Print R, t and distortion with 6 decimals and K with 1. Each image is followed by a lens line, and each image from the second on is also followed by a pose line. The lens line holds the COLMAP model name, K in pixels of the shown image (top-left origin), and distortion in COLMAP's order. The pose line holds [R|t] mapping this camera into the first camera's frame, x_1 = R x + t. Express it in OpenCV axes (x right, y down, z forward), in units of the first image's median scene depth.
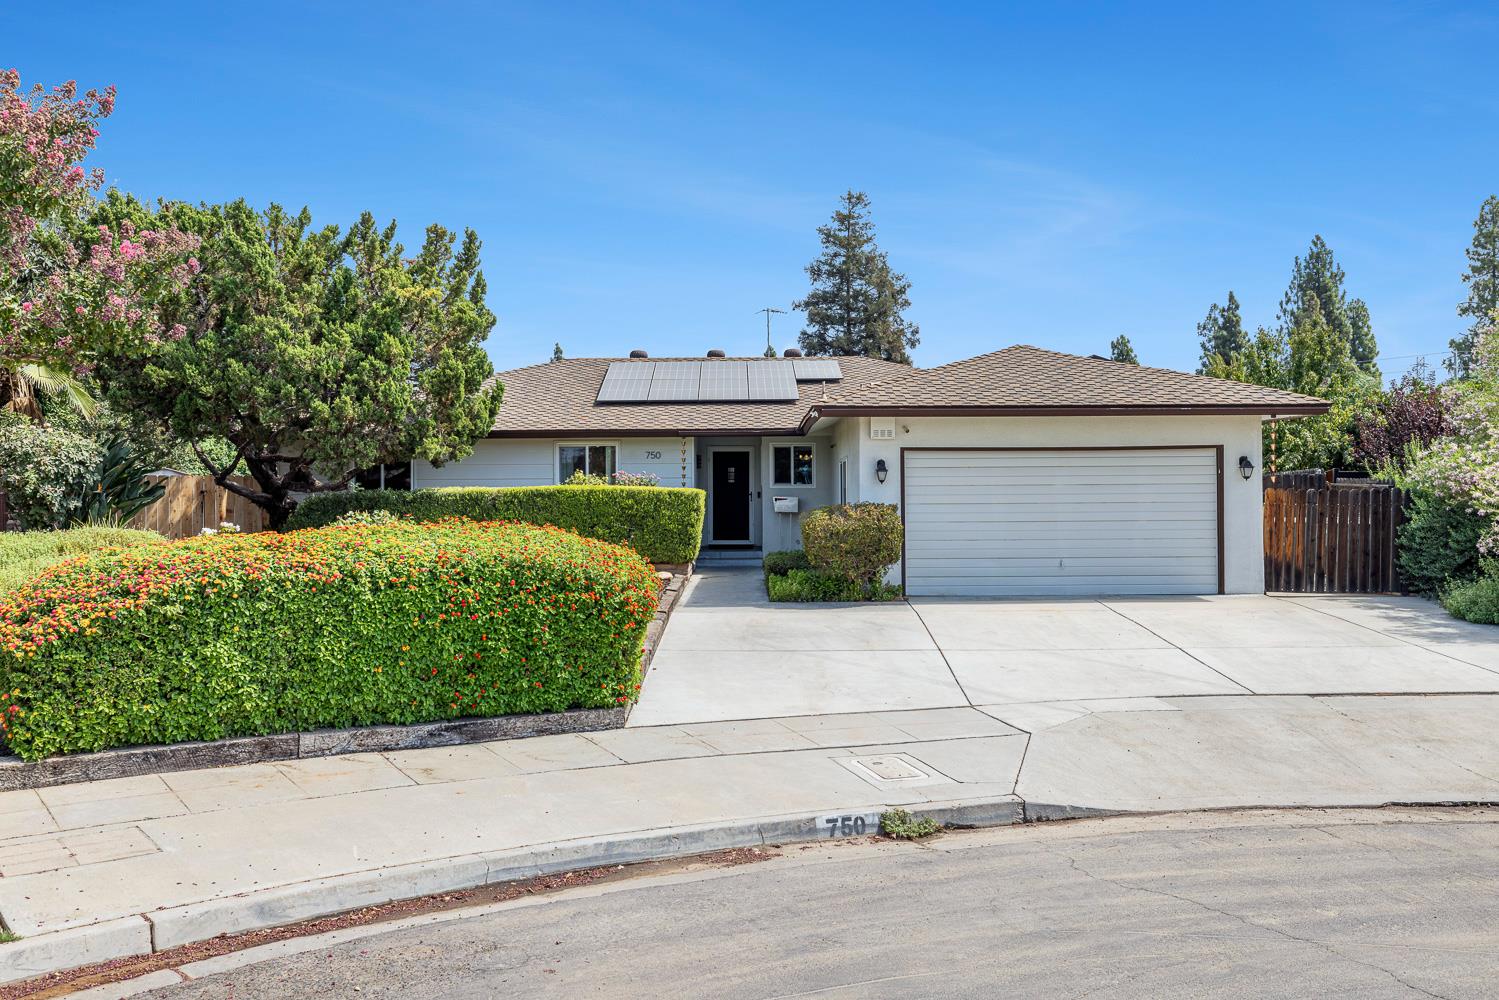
lens RADIAL K [[1297.8, 0, 751.5], [0, 1297.8, 498.7], [0, 0, 1]] dist [0.005581, -0.002534]
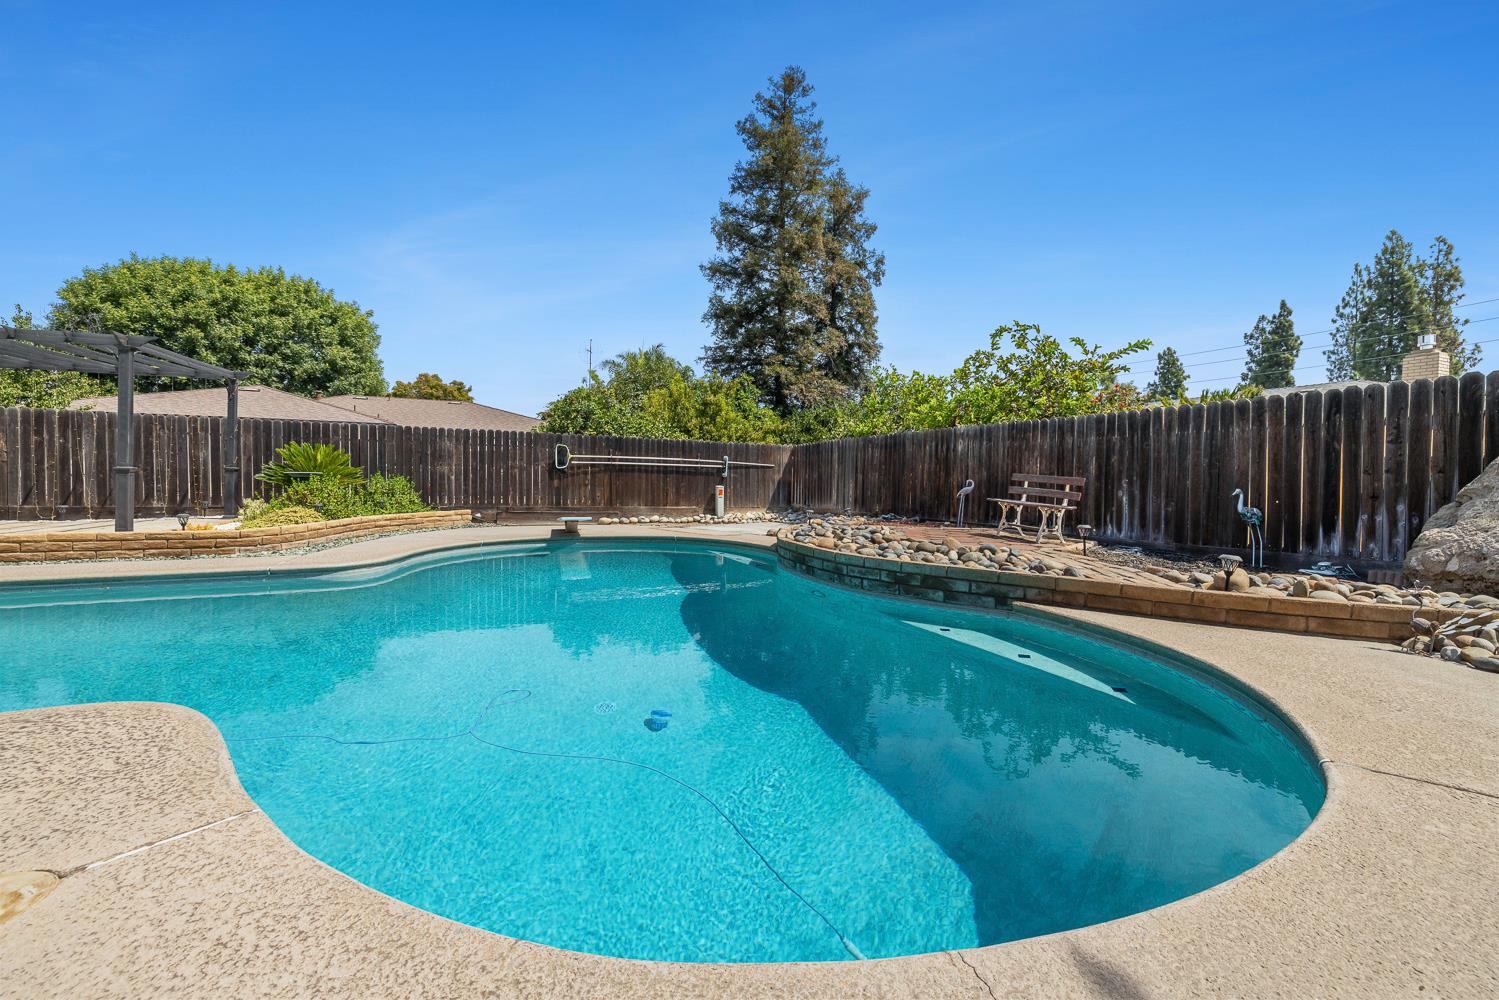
lens RADIAL K [[630.8, 0, 752.3], [0, 630.8, 493.7], [0, 0, 1]] dist [0.001865, 0.000000]
pose [[0.957421, 0.018829, -0.288082, 0.639153], [-0.014007, 0.999725, 0.018791, 0.015112], [0.288356, -0.013956, 0.957421, 2.389496]]
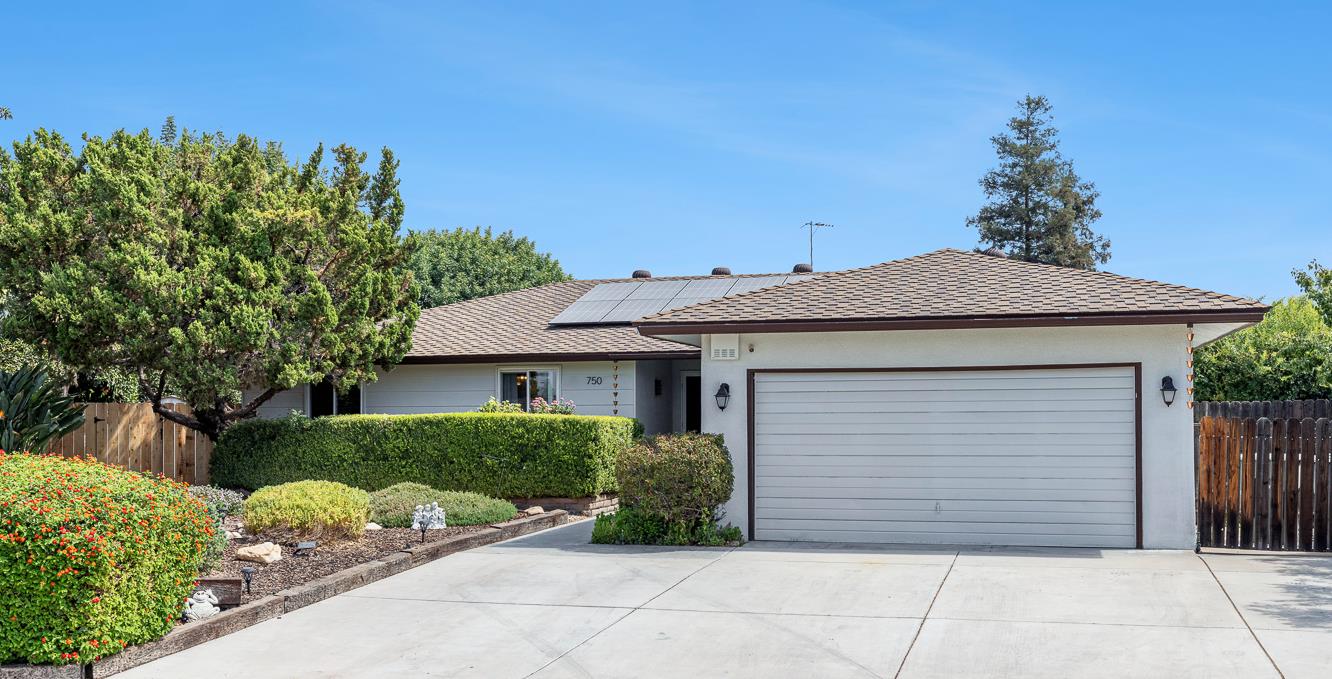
lens RADIAL K [[1302.1, 0, 665.4], [0, 1302.1, 420.5], [0, 0, 1]] dist [-0.002787, -0.004054]
pose [[0.963147, 0.002040, -0.268968, 0.288135], [-0.003386, 0.999984, -0.004540, -0.000902], [0.268954, 0.005283, 0.963139, 0.143706]]
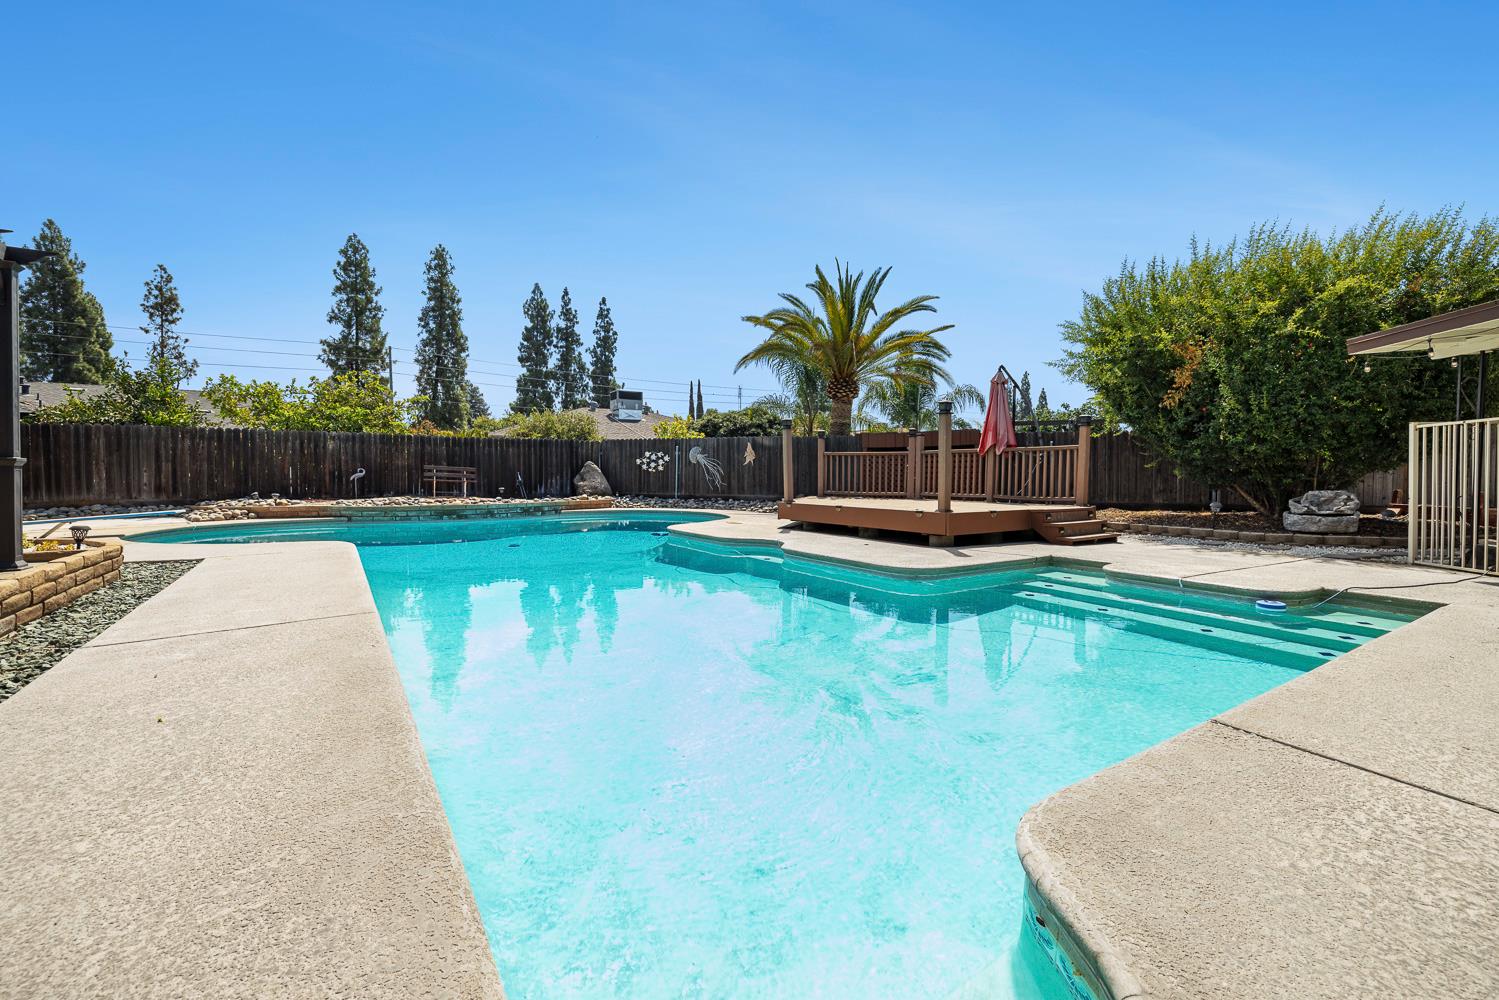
lens RADIAL K [[630.8, 0, 752.3], [0, 630.8, 493.7], [0, 0, 1]] dist [0.001865, 0.000000]
pose [[0.132975, -0.032090, 0.990600, -0.021247], [-0.000323, 0.999474, 0.032421, 0.016659], [-0.991119, -0.004631, 0.132894, 2.336883]]
